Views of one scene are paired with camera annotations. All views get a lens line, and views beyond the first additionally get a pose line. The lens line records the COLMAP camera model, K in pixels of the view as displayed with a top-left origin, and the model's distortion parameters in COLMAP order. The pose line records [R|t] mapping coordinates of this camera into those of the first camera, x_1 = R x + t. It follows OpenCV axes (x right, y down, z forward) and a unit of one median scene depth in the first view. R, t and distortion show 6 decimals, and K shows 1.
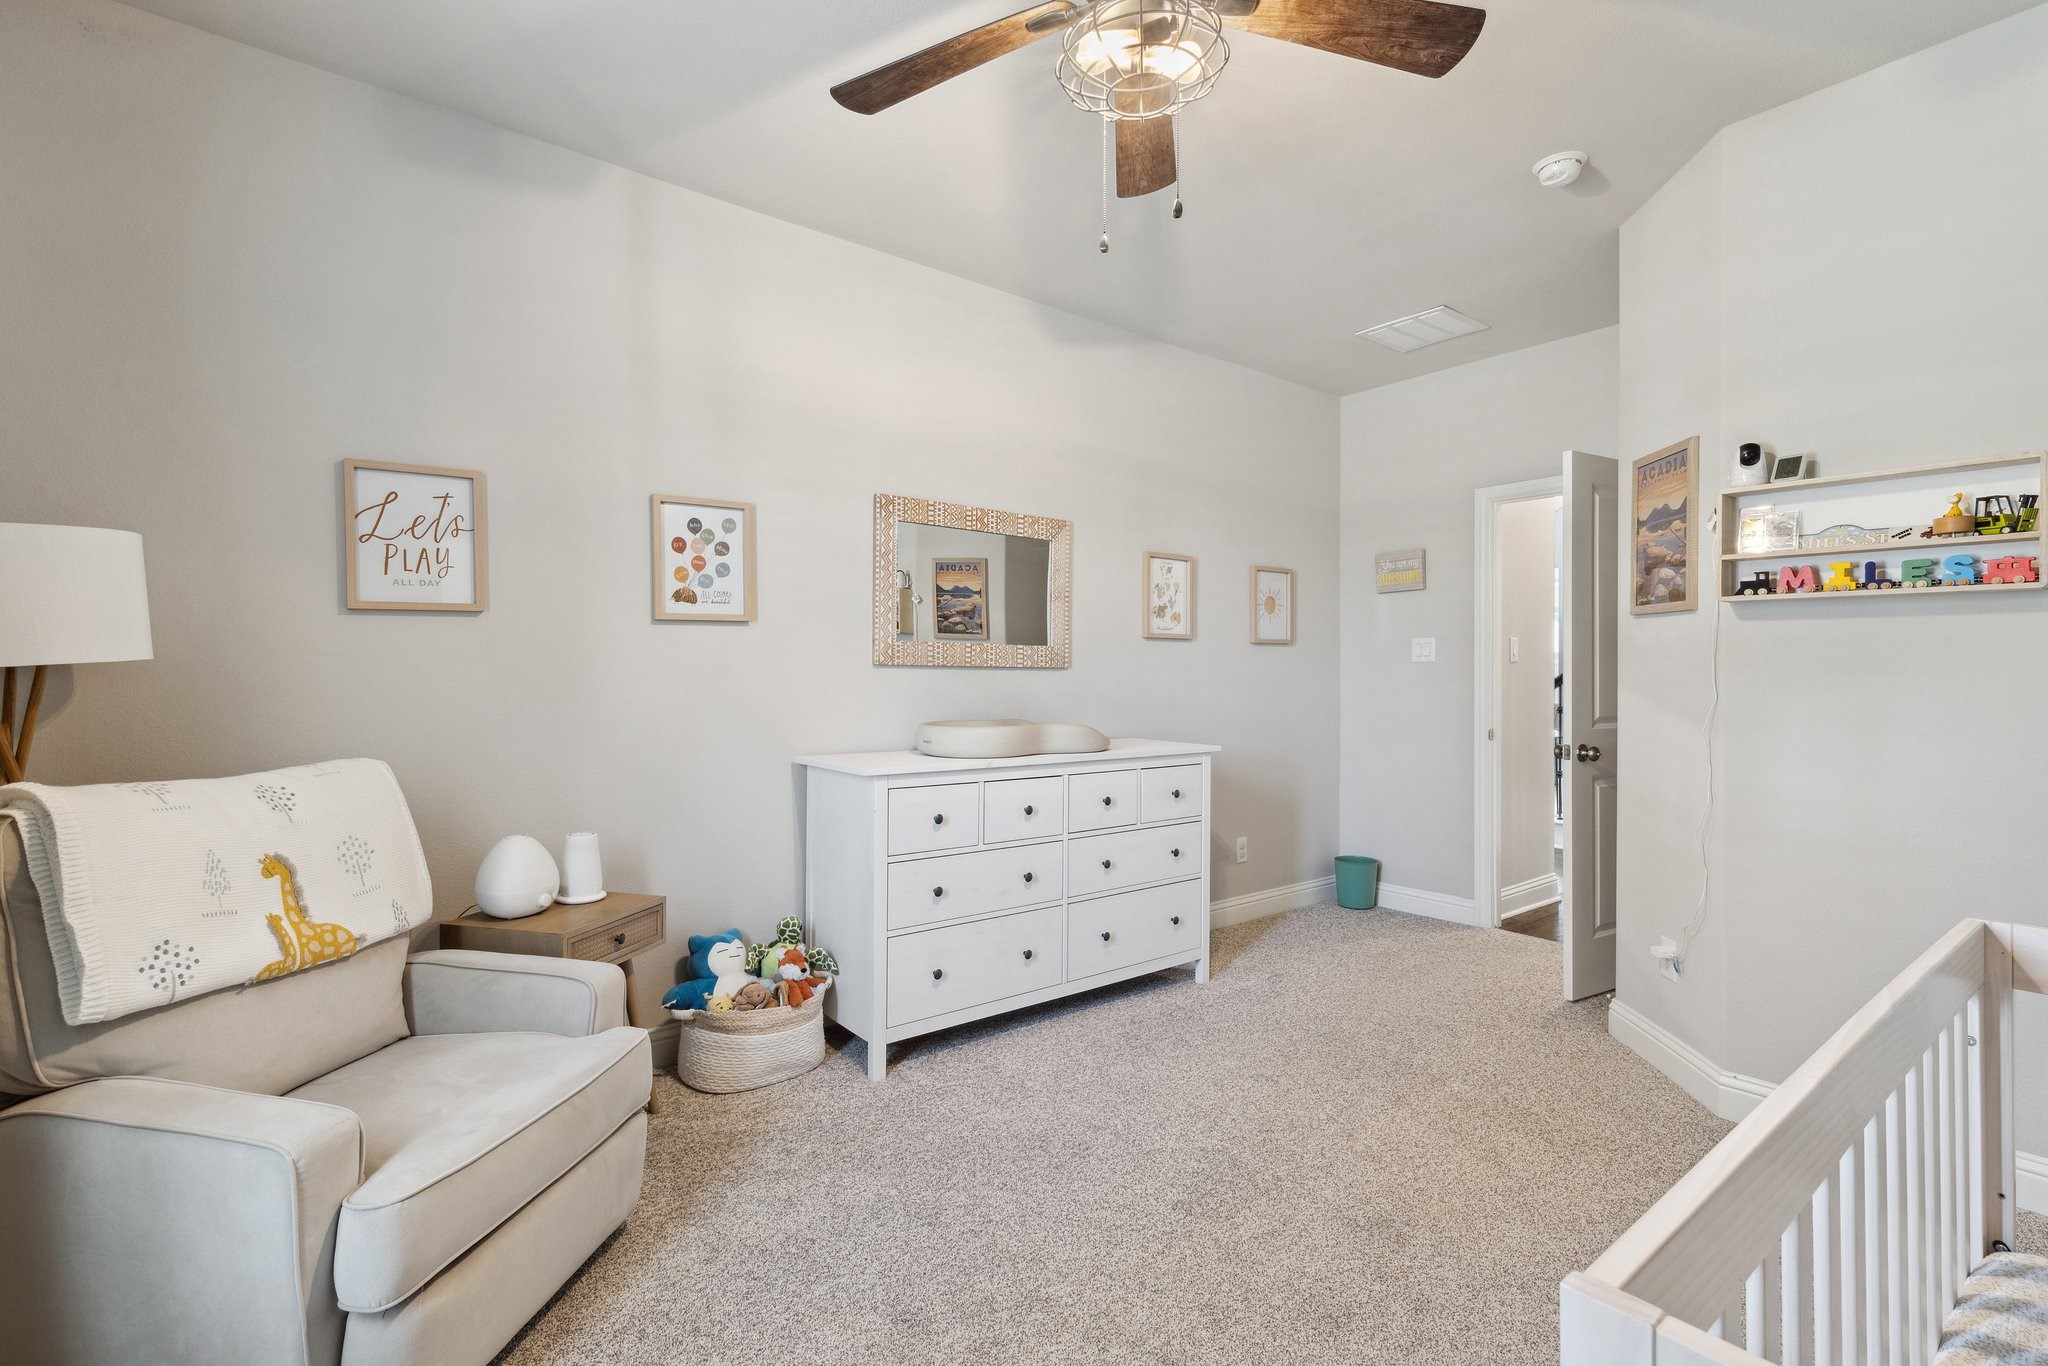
lens RADIAL K [[920.6, 0, 1022.4], [0, 920.6, 679.5], [0, 0, 1]] dist [0.009075, -0.000937]
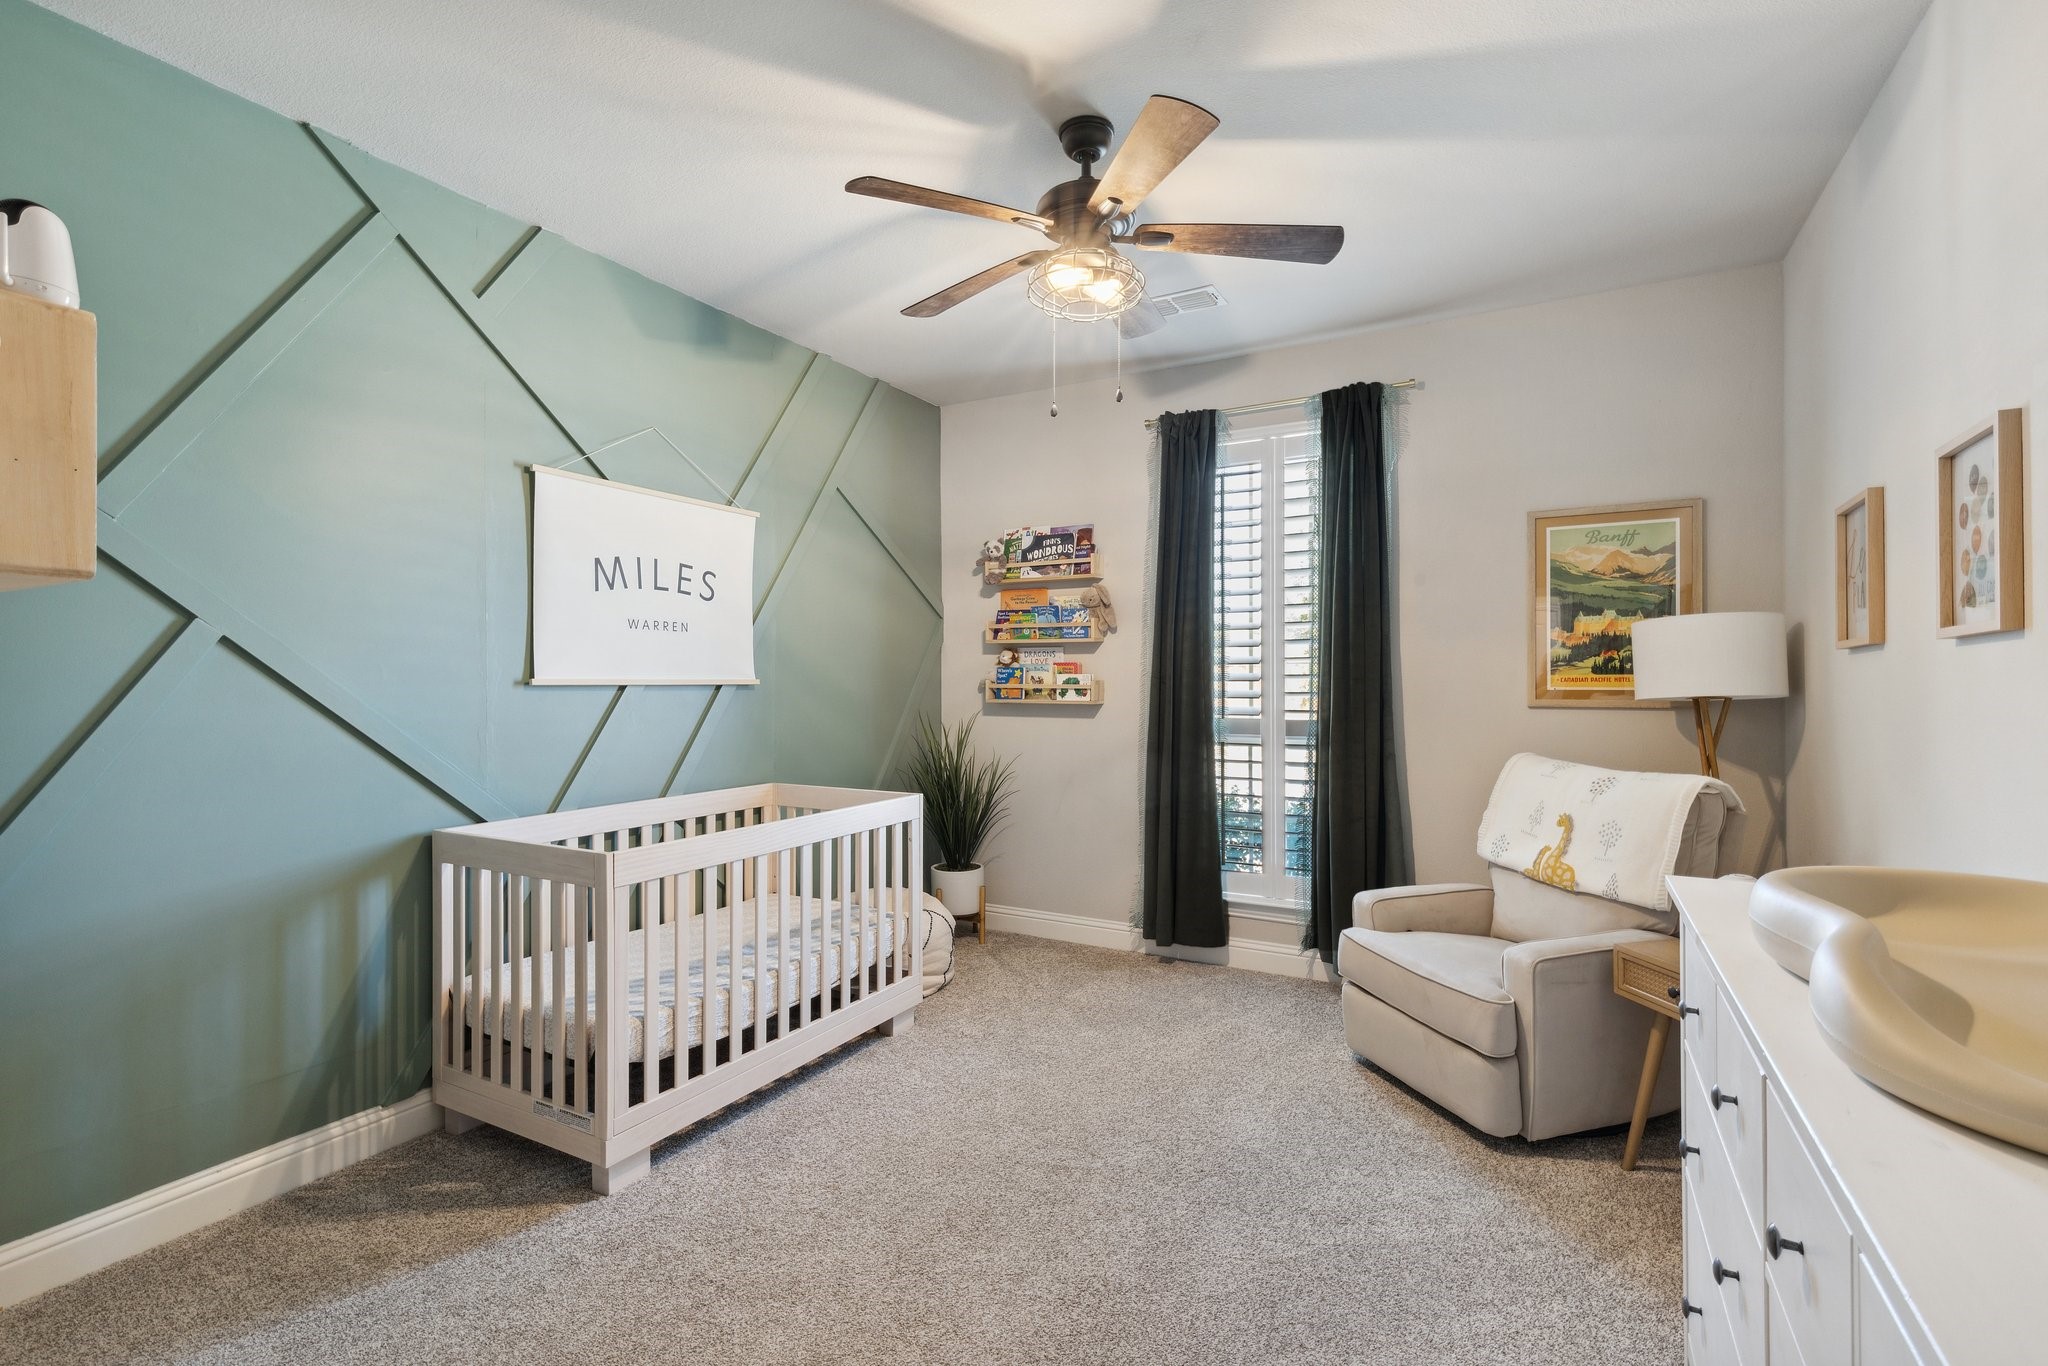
lens RADIAL K [[920.6, 0, 1026.5], [0, 920.6, 680.8], [0, 0, 1]] dist [0.009075, -0.000937]
pose [[-0.926217, 0.000122, -0.376991, 0.704345], [-0.000214, 1.000000, 0.000850, -0.051873], [0.376991, 0.000868, -0.926216, 2.136875]]
